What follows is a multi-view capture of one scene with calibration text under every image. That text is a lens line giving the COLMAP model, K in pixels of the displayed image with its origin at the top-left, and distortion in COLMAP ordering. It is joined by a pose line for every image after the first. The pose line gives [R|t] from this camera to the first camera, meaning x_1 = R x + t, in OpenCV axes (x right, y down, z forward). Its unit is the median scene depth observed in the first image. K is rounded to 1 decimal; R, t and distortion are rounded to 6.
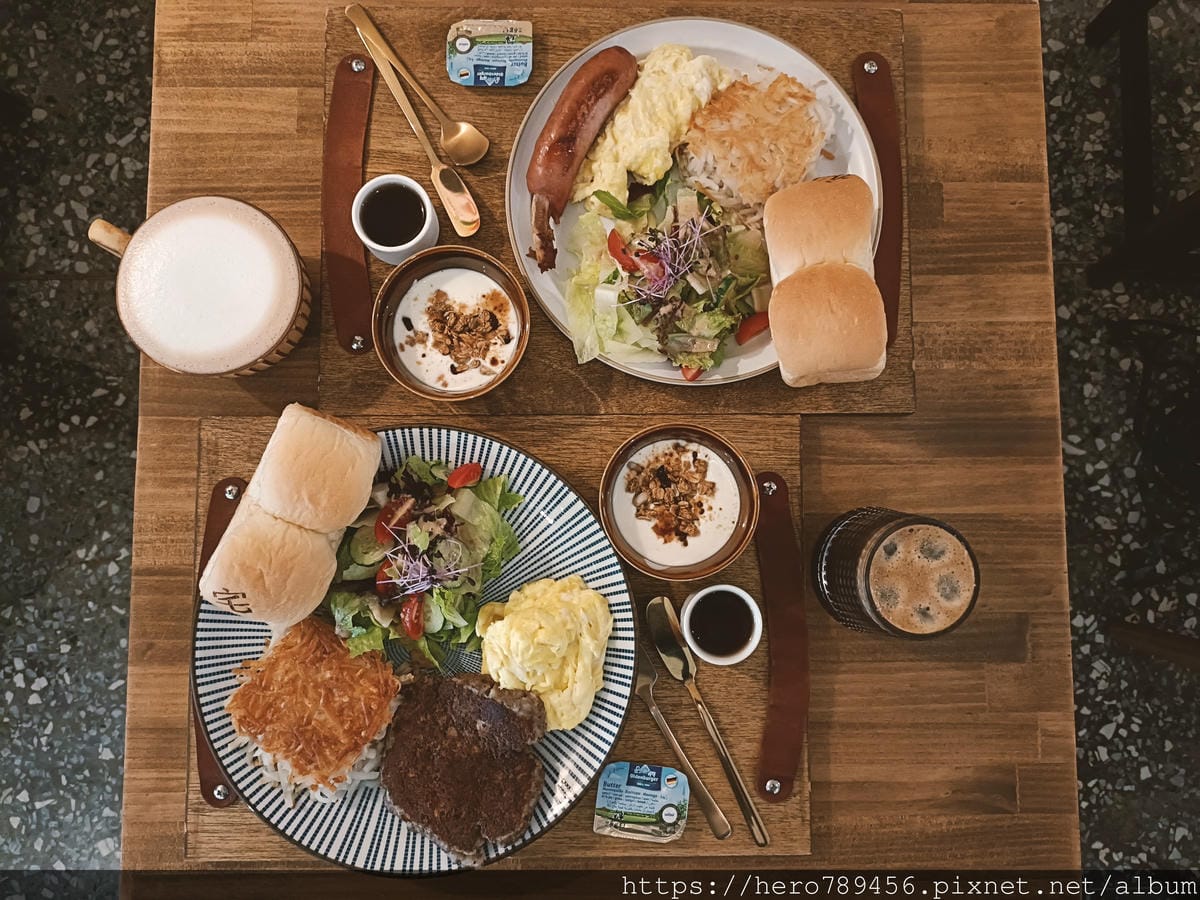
lens RADIAL K [[920.1, 0, 607.6], [0, 920.1, 448.3], [0, 0, 1]] dist [0.007923, -0.038164]
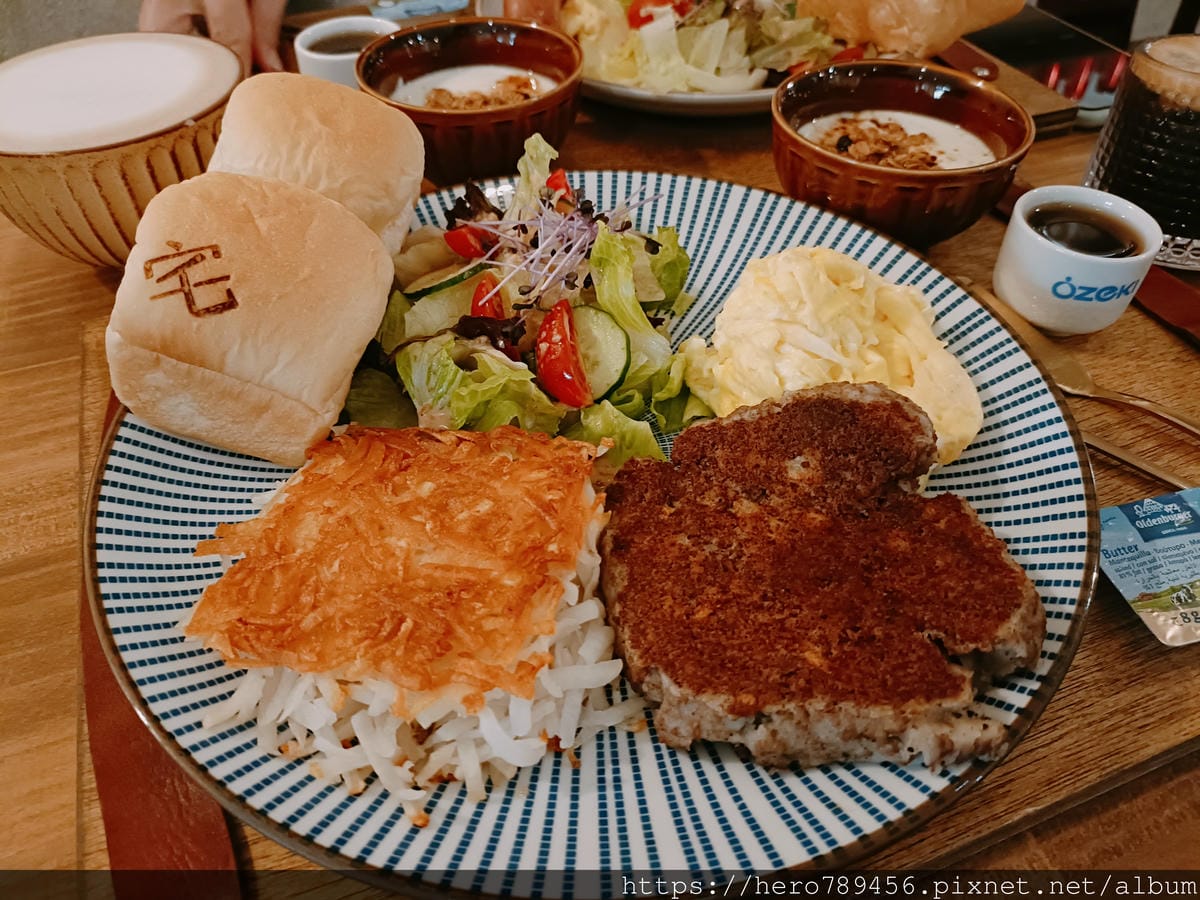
lens RADIAL K [[920.1, 0, 590.1], [0, 920.1, 480.7], [0, 0, 1]] dist [0.007923, -0.038164]
pose [[0.932171, -0.277352, 0.232665, -0.330195], [0.361977, 0.723710, -0.587552, 0.521435], [-0.005424, 0.631918, 0.775016, 0.662294]]
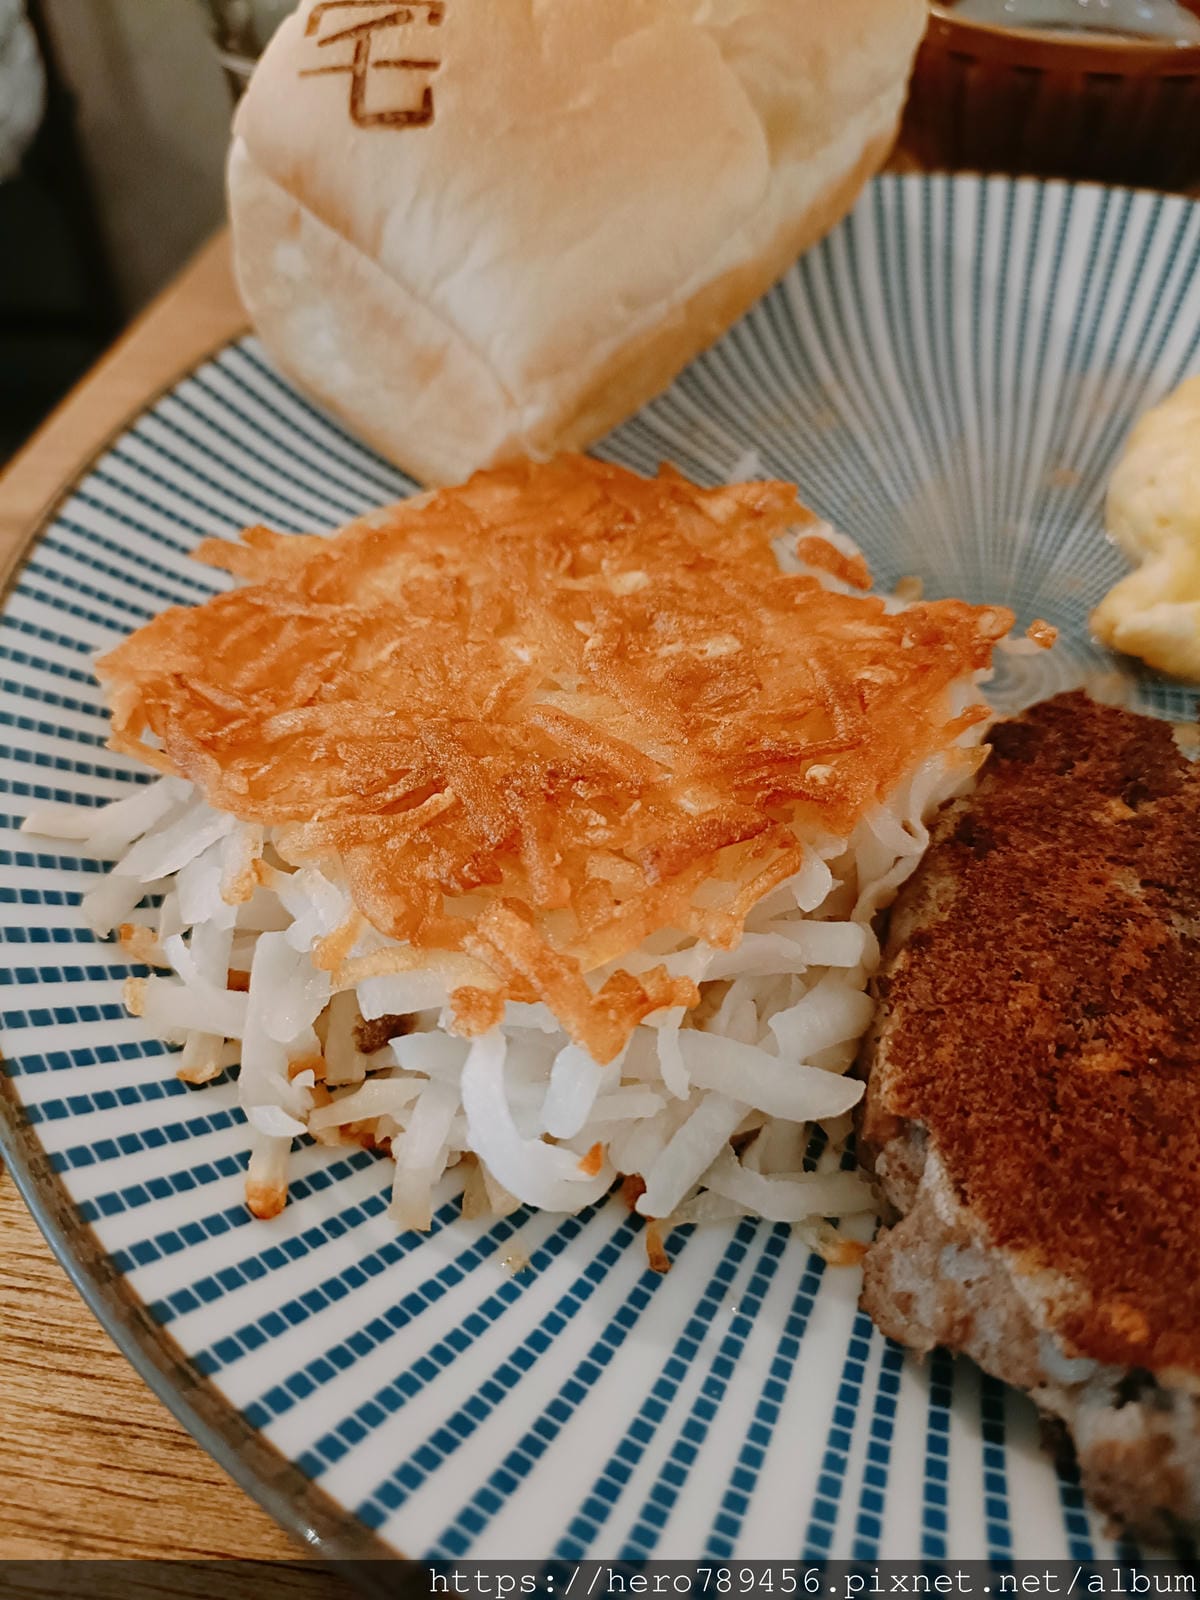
lens RADIAL K [[1226.8, 0, 552.0], [0, 1226.8, 826.8], [0, 0, 1]] dist [0.007923, -0.038164]
pose [[0.986844, 0.109675, -0.118783, -0.282416], [-0.159802, 0.773155, -0.613755, 0.456831], [0.024524, 0.624662, 0.780510, 0.815340]]
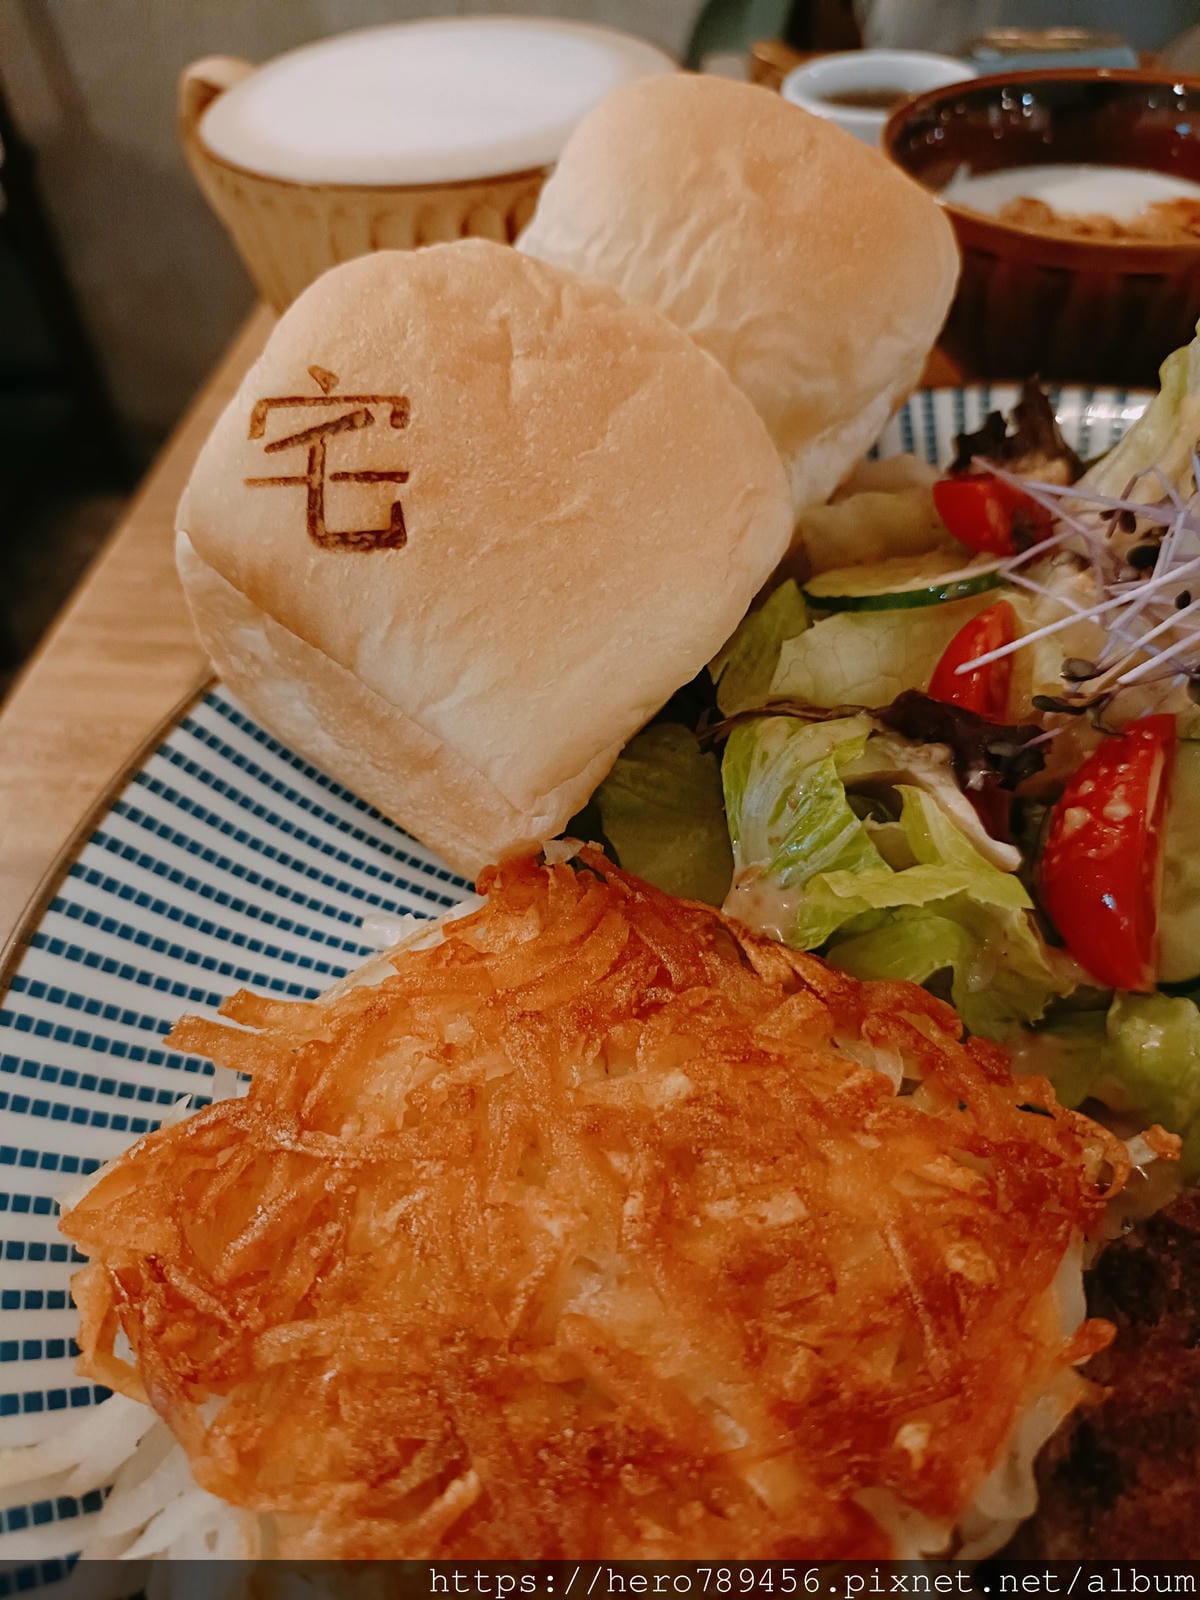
lens RADIAL K [[1226.8, 0, 602.3], [0, 1226.8, 824.7], [0, 0, 1]] dist [0.007923, -0.038164]
pose [[0.992013, 0.043716, -0.118316, -0.290802], [-0.106518, 0.792728, -0.600197, 0.349854], [0.067555, 0.608006, 0.791053, 0.778376]]
